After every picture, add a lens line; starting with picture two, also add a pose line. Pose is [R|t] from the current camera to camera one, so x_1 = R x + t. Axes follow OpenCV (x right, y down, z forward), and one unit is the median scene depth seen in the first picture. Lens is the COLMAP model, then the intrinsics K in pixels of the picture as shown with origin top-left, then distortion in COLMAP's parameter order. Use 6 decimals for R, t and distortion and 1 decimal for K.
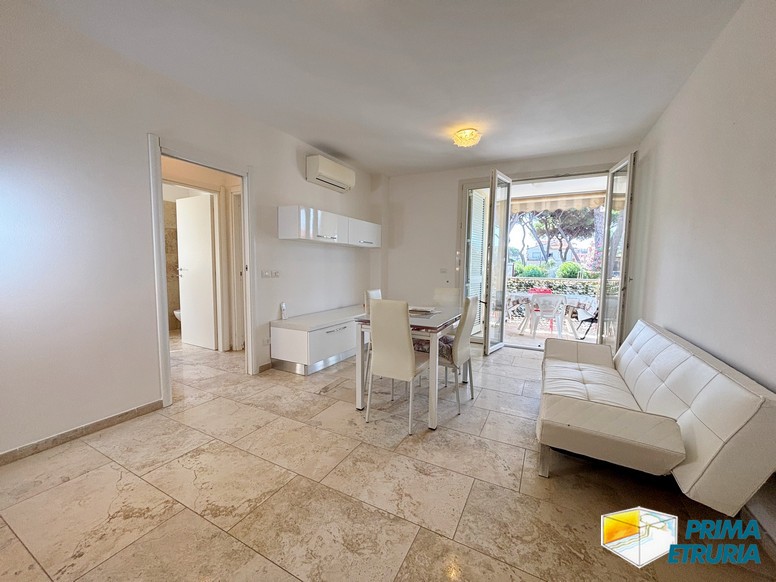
lens RADIAL K [[312.8, 0, 388.0], [0, 312.8, 291.0], [0, 0, 1]] dist [0.000780, -0.000029]
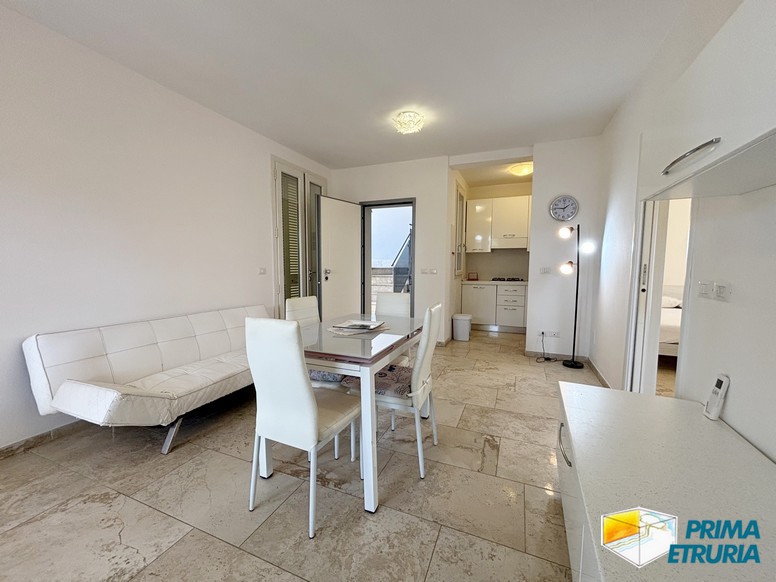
lens RADIAL K [[312.8, 0, 388.0], [0, 312.8, 291.0], [0, 0, 1]] dist [0.000780, -0.000029]
pose [[-0.995821, -0.010210, -0.090754, 0.113855], [-0.025737, 0.984827, 0.171617, -0.157513], [0.087625, 0.173236, -0.980975, 1.883343]]
